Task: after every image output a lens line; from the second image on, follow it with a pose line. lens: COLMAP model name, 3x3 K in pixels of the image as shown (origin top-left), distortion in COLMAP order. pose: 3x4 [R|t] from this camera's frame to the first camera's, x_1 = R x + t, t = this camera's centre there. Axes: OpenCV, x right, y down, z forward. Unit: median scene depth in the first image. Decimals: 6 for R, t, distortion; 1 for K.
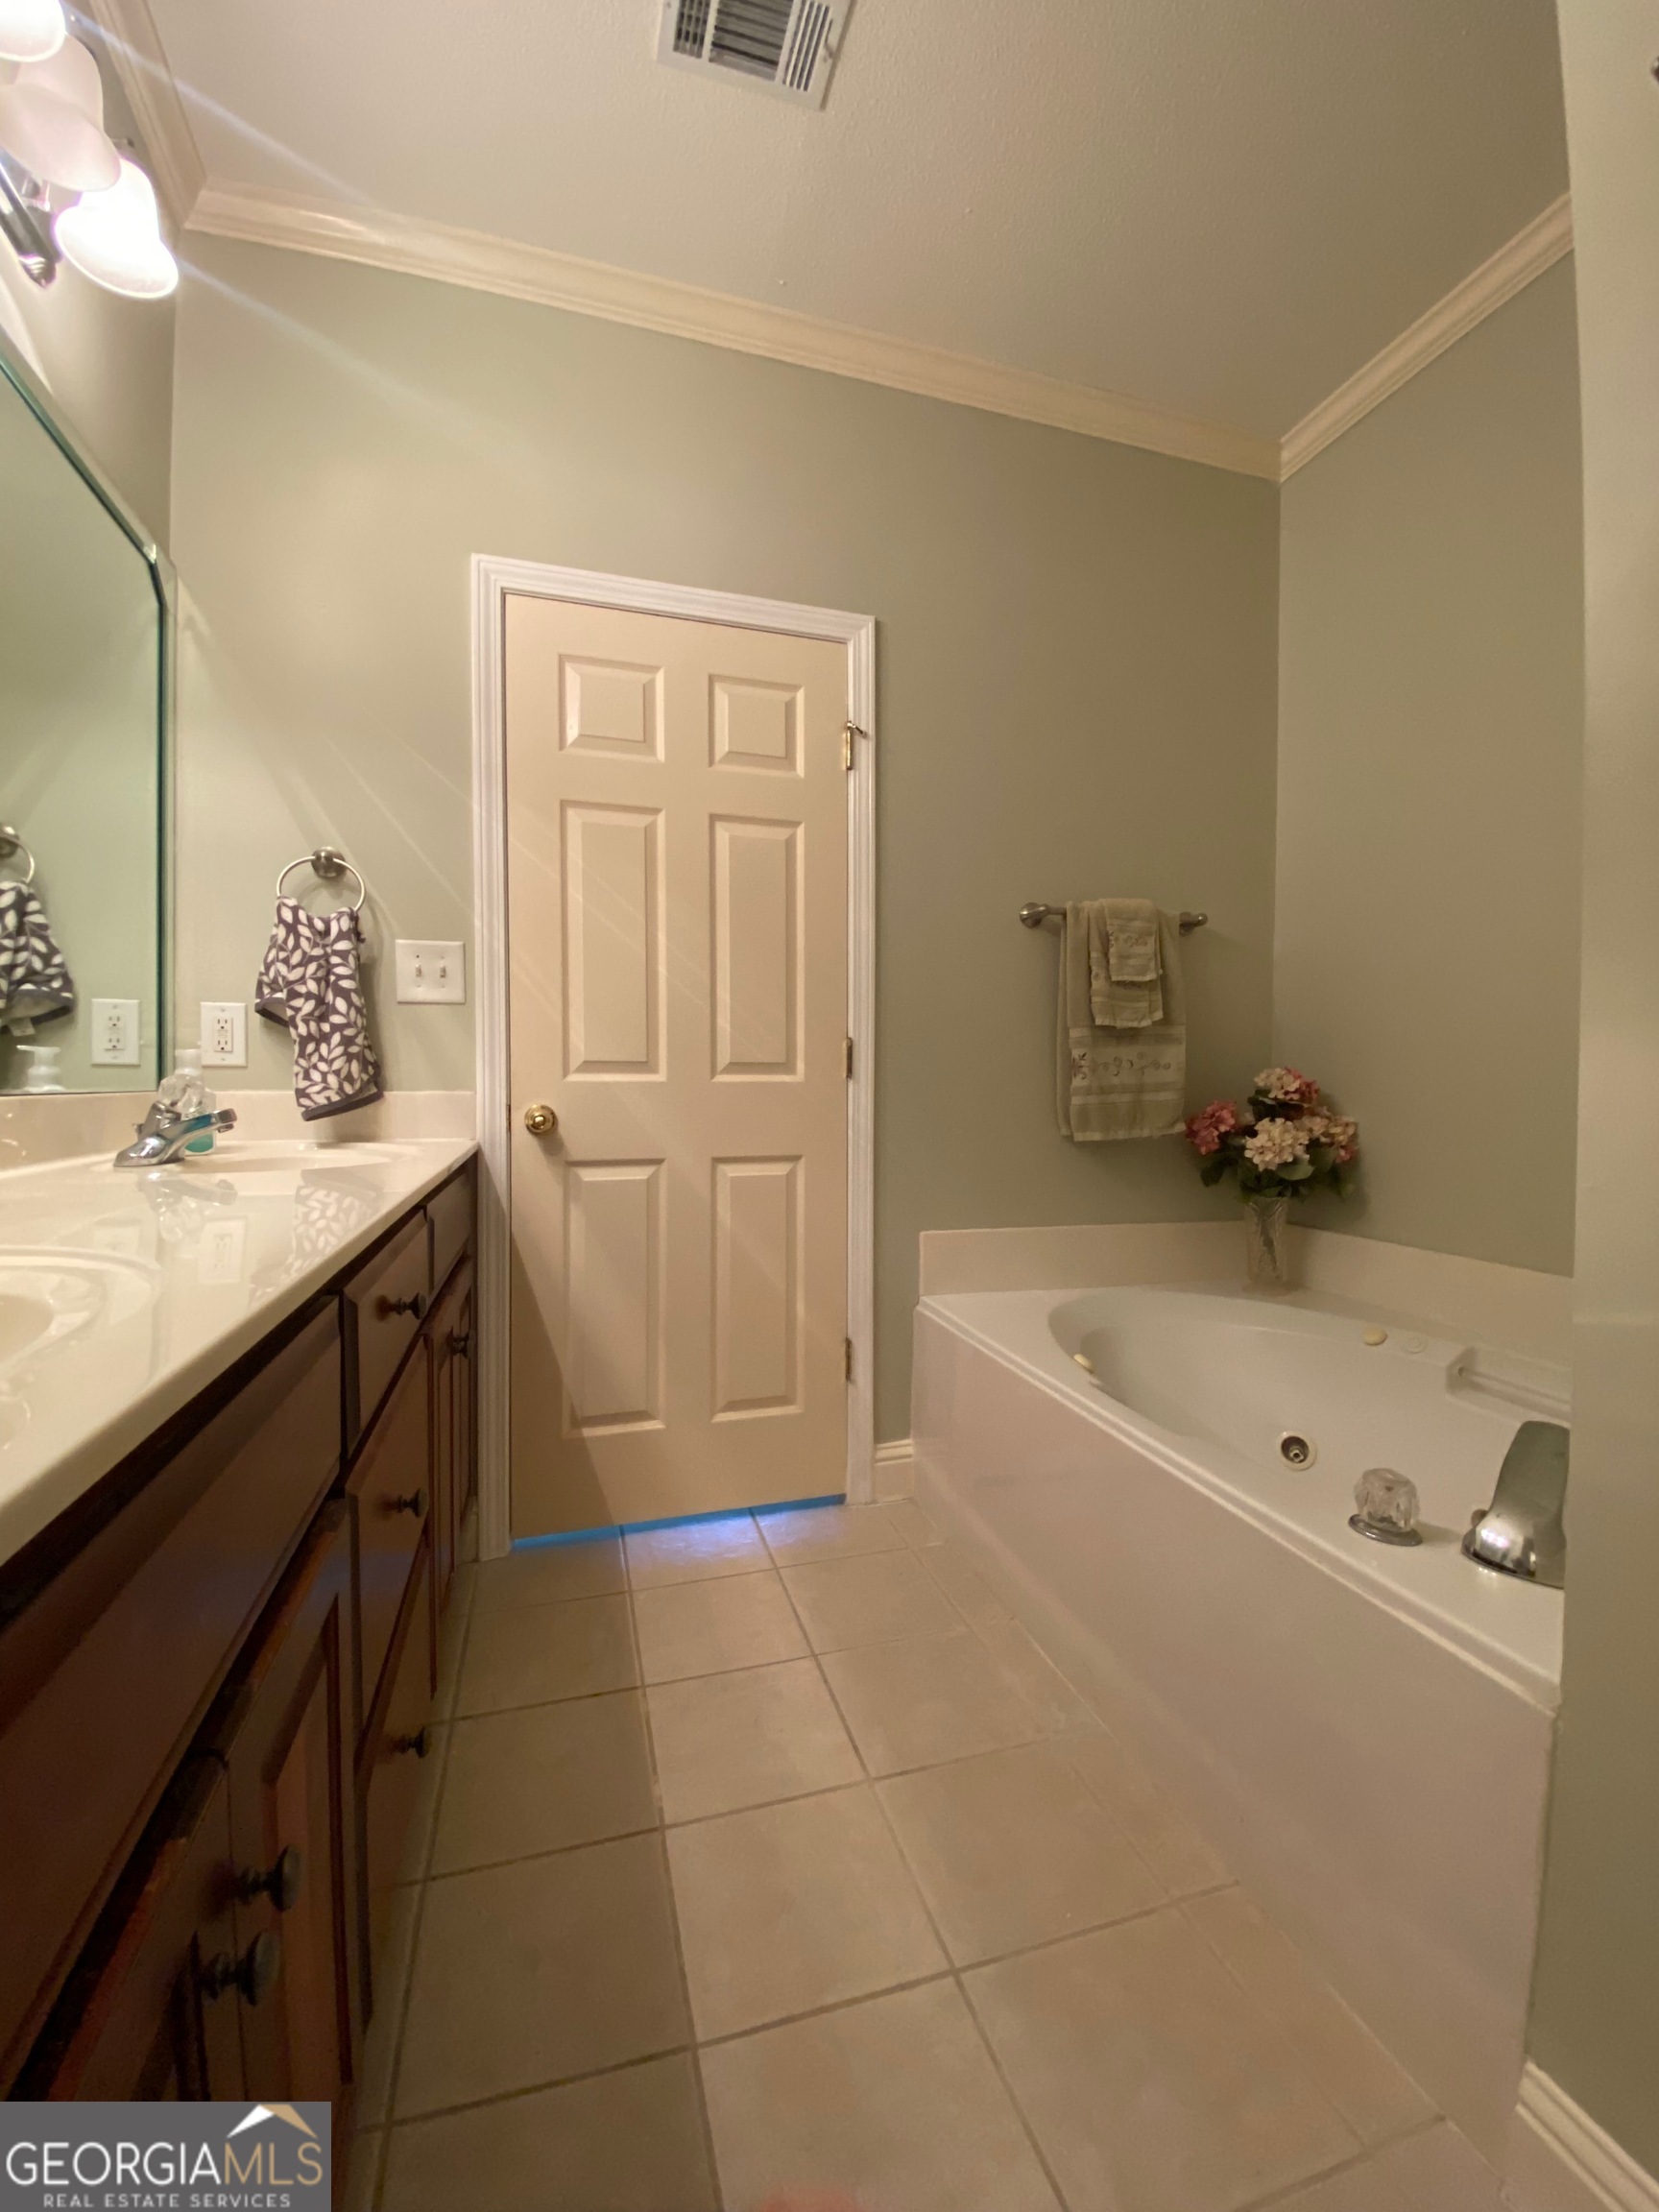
lens RADIAL K [[892.4, 0, 825.9], [0, 892.4, 1113.2], [0, 0, 1]] dist [0.000764, -0.010933]
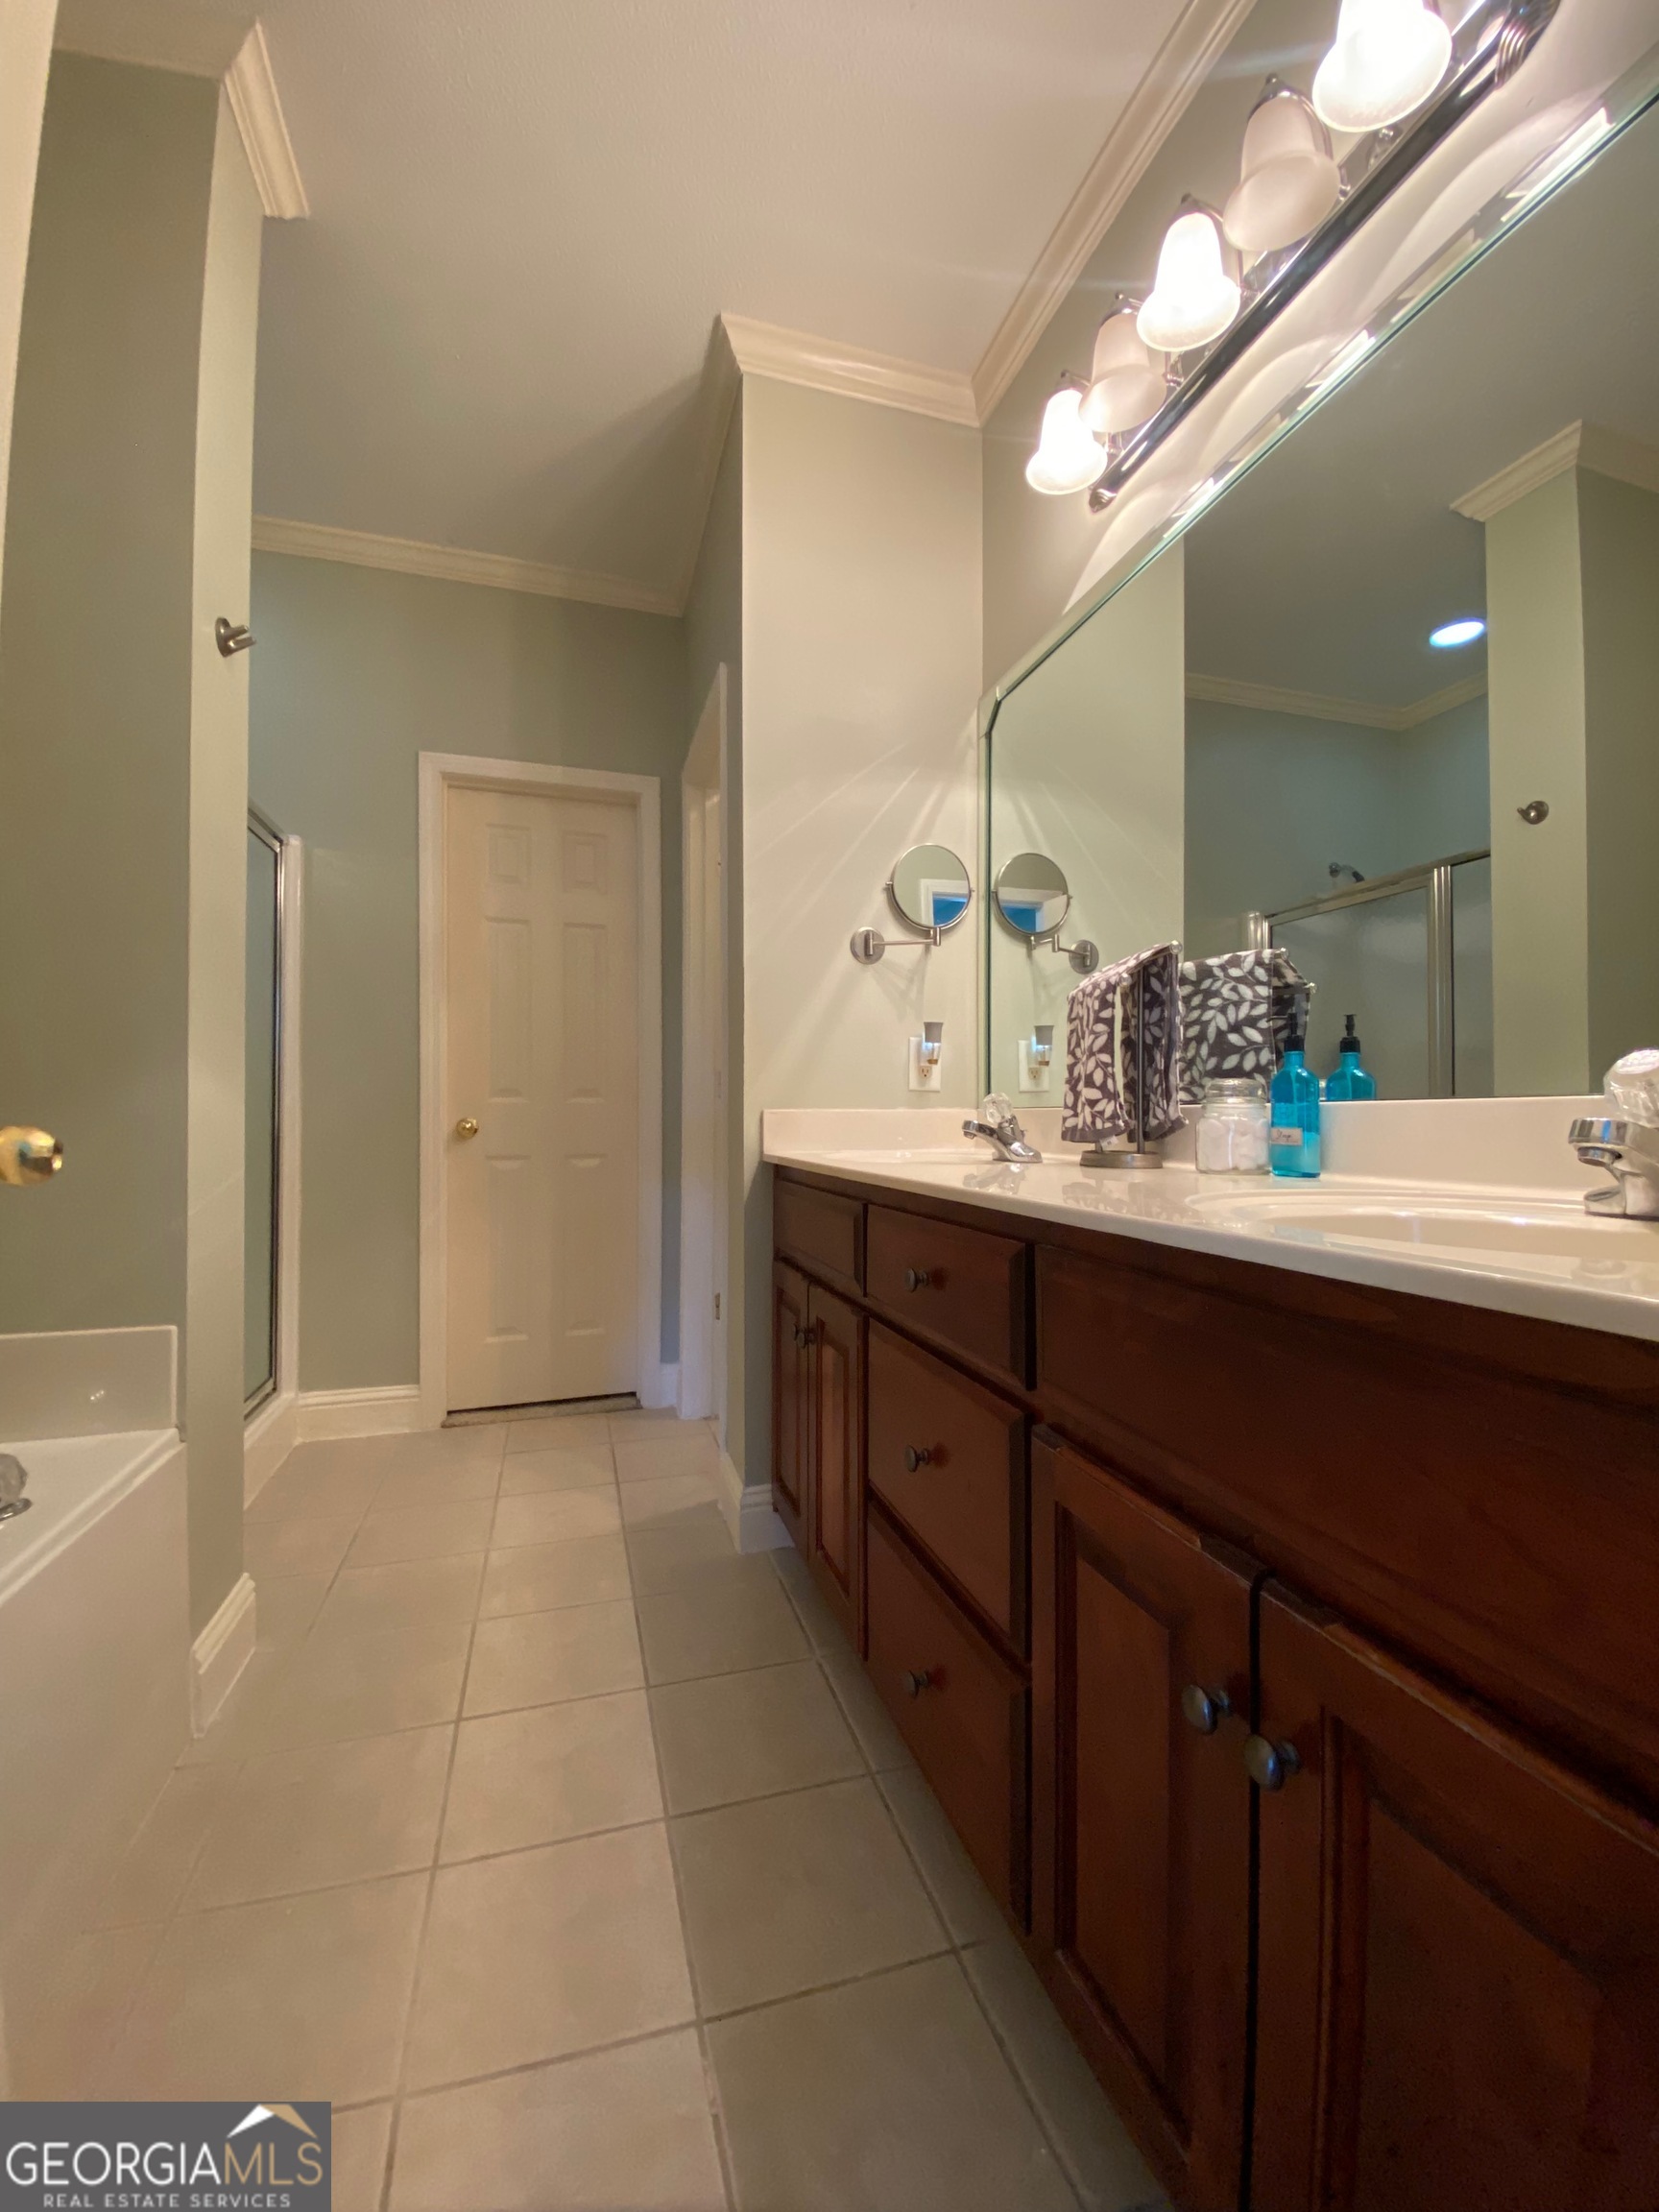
lens RADIAL K [[892.4, 0, 825.9], [0, 892.4, 1113.2], [0, 0, 1]] dist [0.000764, -0.010933]
pose [[-0.999986, -0.000937, -0.005152, -0.375940], [-0.001091, 0.999549, 0.030002, -0.054971], [0.005122, 0.030007, -0.999537, 2.269851]]
